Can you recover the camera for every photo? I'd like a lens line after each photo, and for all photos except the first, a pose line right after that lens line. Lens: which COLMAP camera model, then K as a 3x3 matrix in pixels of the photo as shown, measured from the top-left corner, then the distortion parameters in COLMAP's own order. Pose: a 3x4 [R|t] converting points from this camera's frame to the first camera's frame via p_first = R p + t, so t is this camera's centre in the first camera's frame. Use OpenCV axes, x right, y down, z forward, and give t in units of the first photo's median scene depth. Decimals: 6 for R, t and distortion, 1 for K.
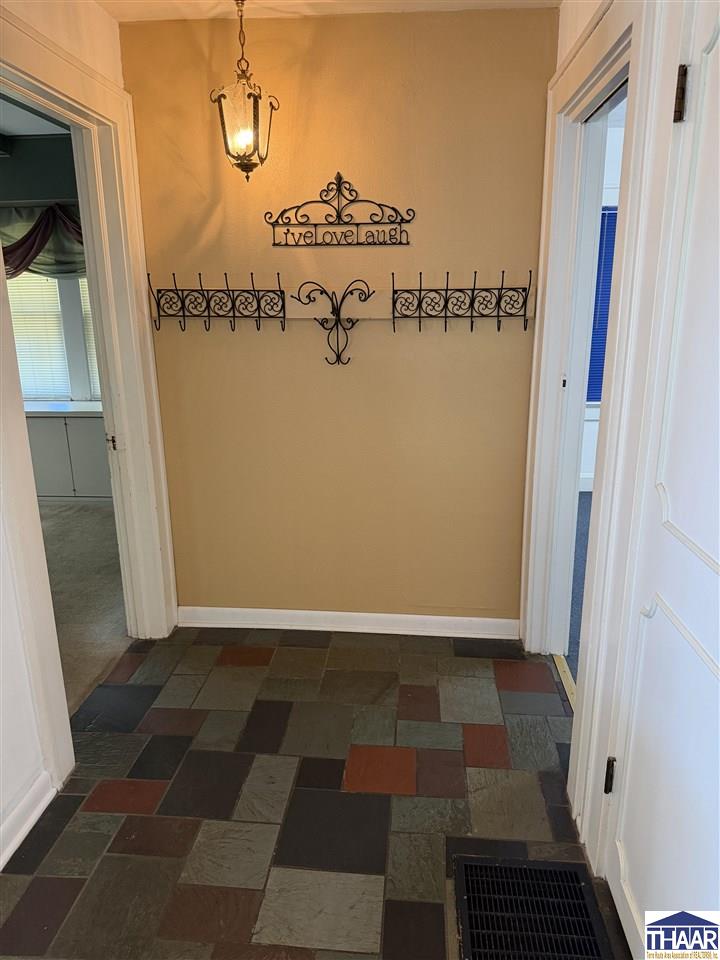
lens RADIAL K [[681.6, 0, 357.1], [0, 681.6, 478.7], [0, 0, 1]] dist [-0.009639, -0.002779]
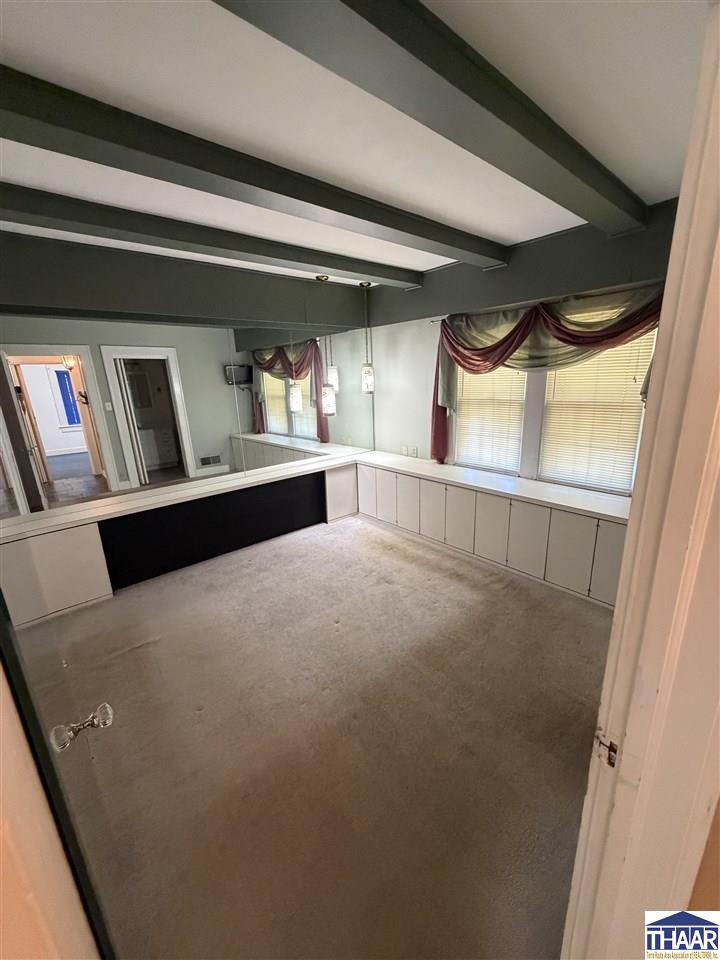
lens RADIAL K [[380.4, 0, 363.4], [0, 380.4, 478.6], [0, 0, 1]] dist [-0.003711, 0.001020]
pose [[0.716035, 0.170790, -0.676849, -0.184068], [-0.162784, 0.983729, 0.076016, -0.127192], [0.678819, 0.055751, 0.732186, 0.373298]]
